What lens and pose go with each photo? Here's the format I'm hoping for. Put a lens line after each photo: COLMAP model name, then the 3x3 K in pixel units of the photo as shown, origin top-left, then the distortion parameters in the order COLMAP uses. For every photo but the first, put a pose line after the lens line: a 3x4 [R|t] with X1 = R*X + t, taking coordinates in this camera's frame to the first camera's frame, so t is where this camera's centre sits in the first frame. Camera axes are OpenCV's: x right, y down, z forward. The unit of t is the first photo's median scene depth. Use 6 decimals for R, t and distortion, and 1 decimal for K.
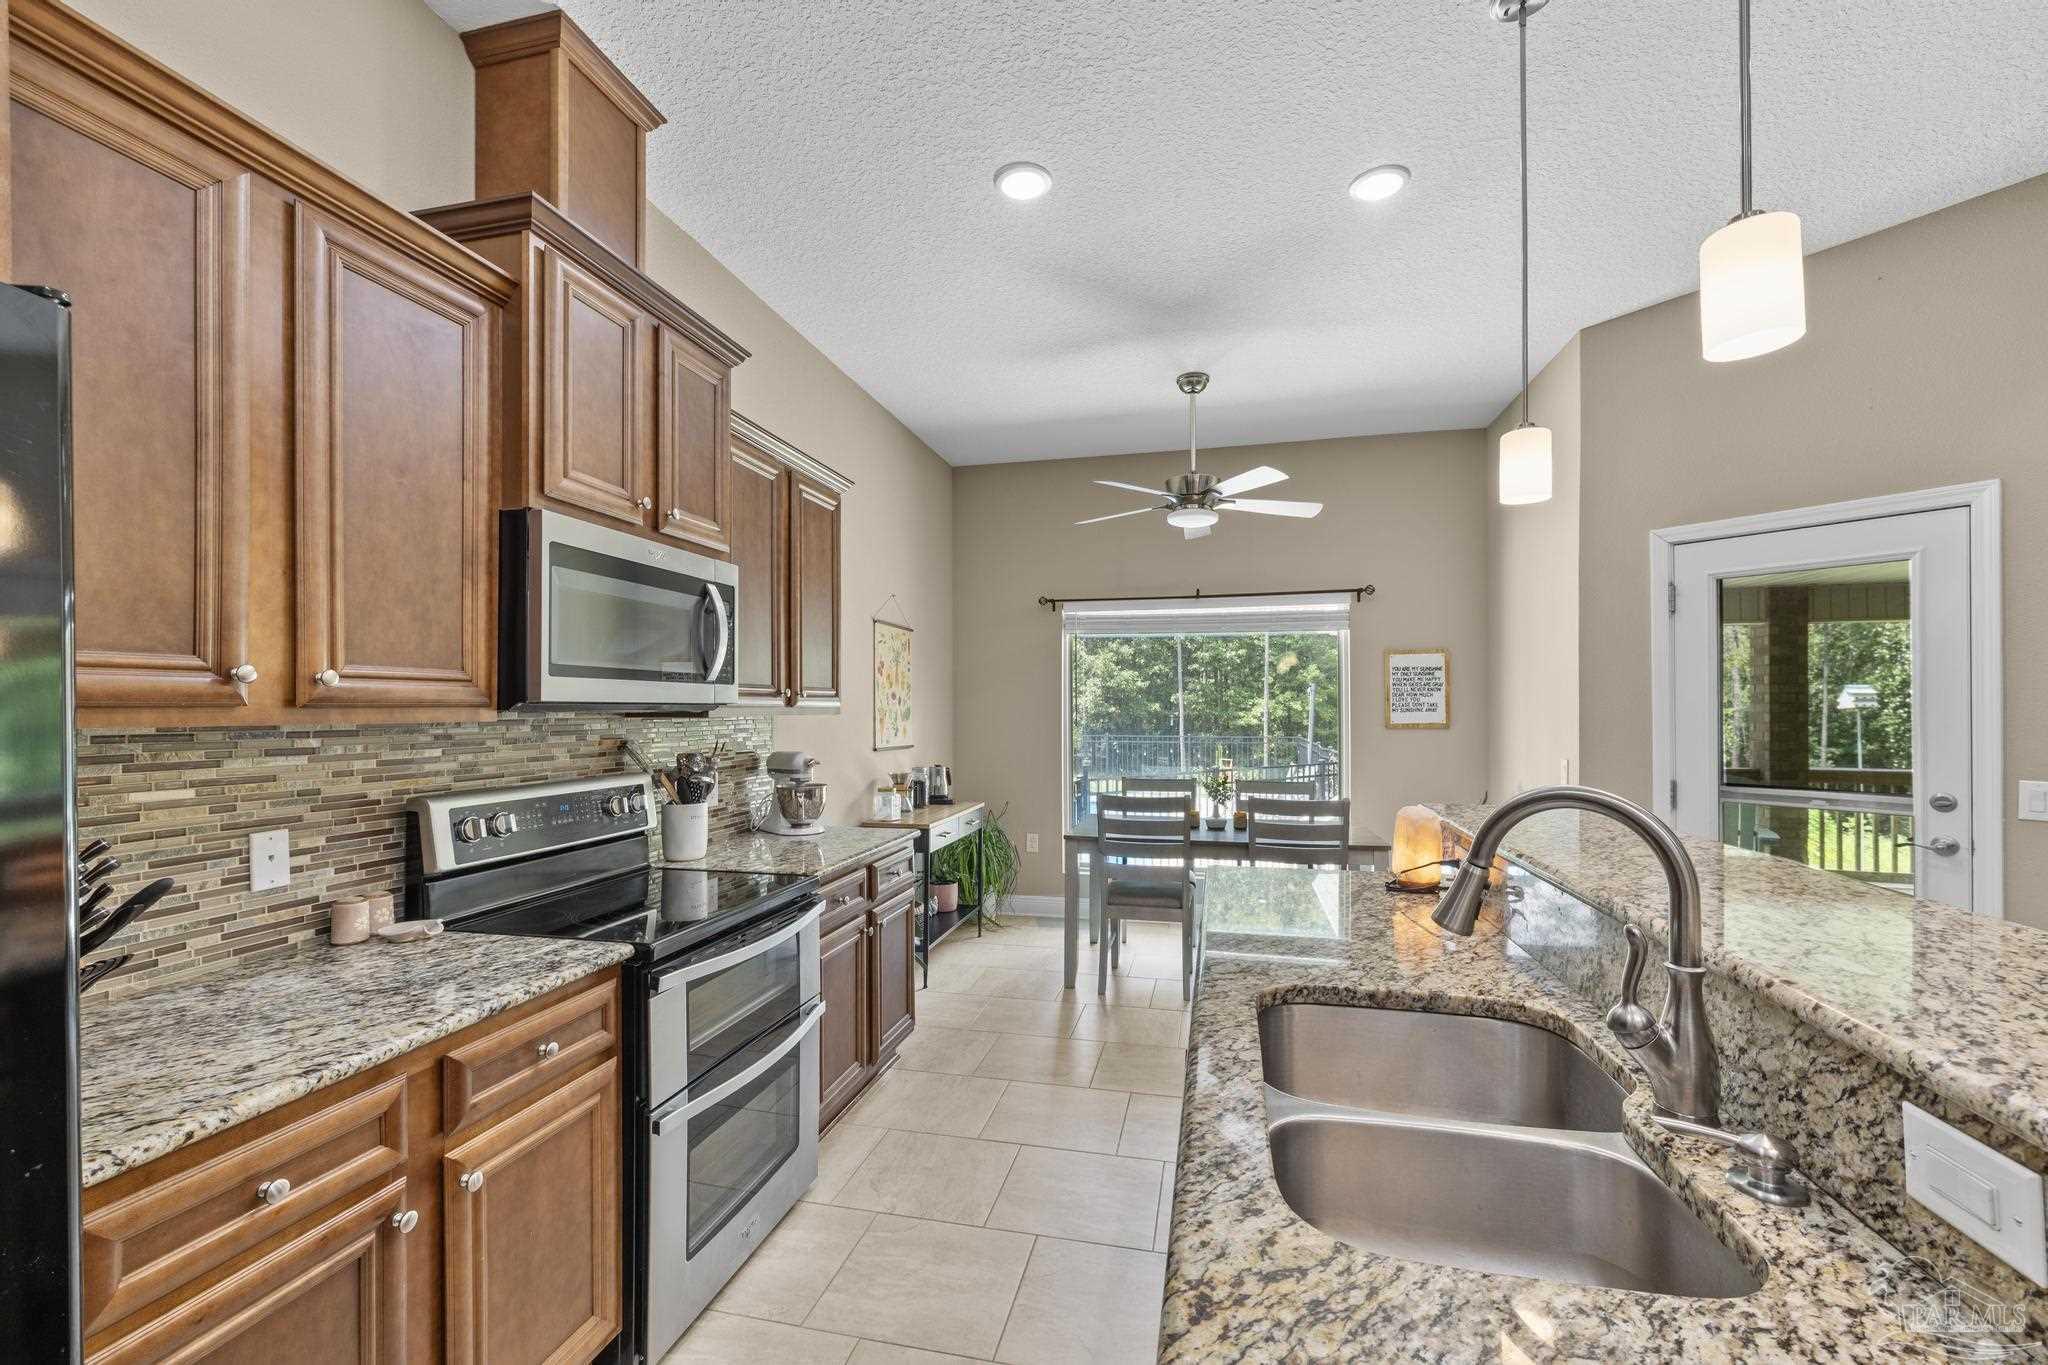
lens RADIAL K [[861.8, 0, 1010.7], [0, 861.8, 704.6], [0, 0, 1]] dist [0.000550, 0.001905]
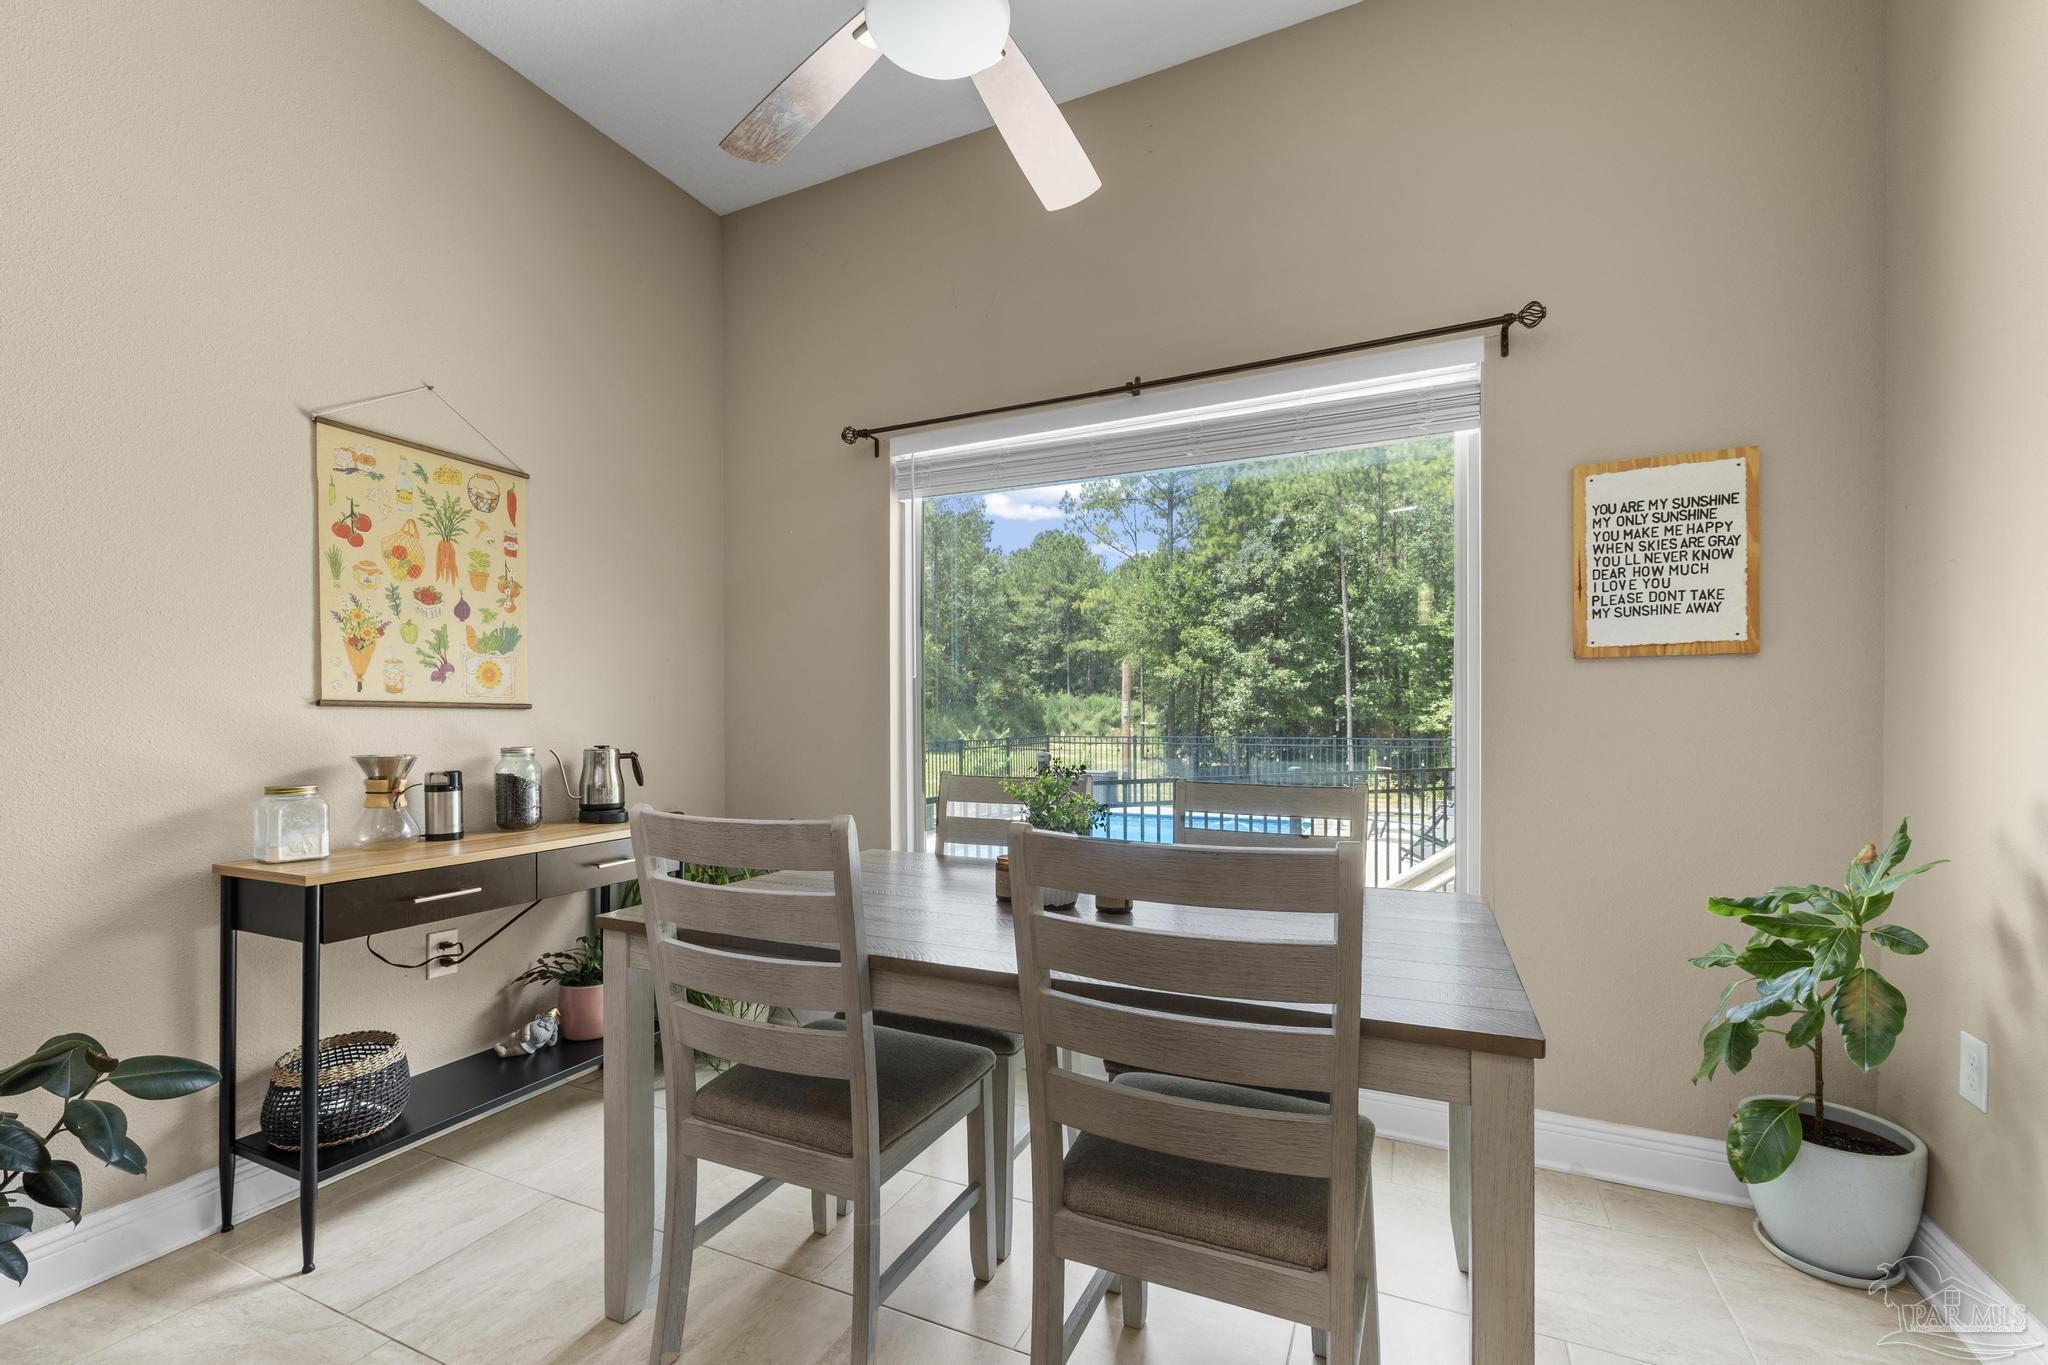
lens RADIAL K [[861.8, 0, 1009.0], [0, 861.8, 734.7], [0, 0, 1]] dist [0.000550, 0.001905]
pose [[0.979722, 0.001638, -0.200353, 0.593276], [0.002811, 0.999756, 0.021922, 0.122324], [0.200340, -0.022041, 0.979479, 1.270676]]
